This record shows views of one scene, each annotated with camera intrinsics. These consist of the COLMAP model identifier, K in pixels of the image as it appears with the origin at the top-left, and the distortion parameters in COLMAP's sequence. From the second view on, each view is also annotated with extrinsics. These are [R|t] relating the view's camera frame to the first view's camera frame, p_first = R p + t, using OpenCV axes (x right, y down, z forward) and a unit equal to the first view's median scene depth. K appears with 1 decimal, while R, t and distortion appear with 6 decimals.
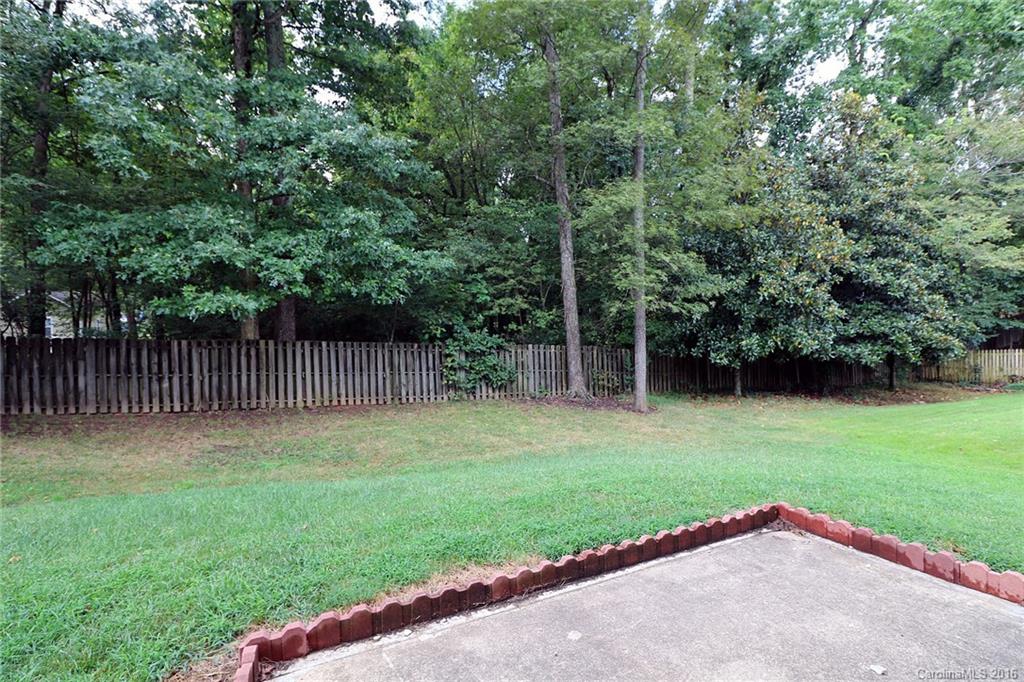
lens RADIAL K [[490.7, 0, 512.7], [0, 490.7, 342.6], [0, 0, 1]] dist [-0.003423, -0.011779]
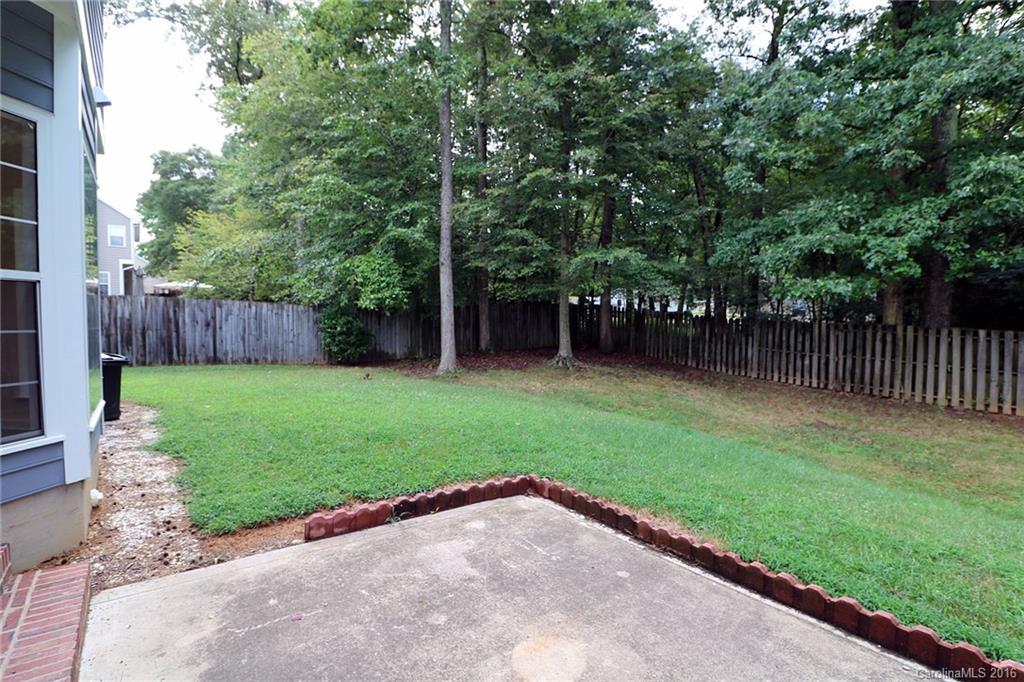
lens RADIAL K [[490.7, 0, 514.0], [0, 490.7, 338.7], [0, 0, 1]] dist [-0.003423, -0.011779]
pose [[0.199976, 0.058204, -0.978071, 0.241734], [-0.032717, 0.998074, 0.052705, -0.004353], [0.979254, 0.021459, 0.201495, 0.100317]]
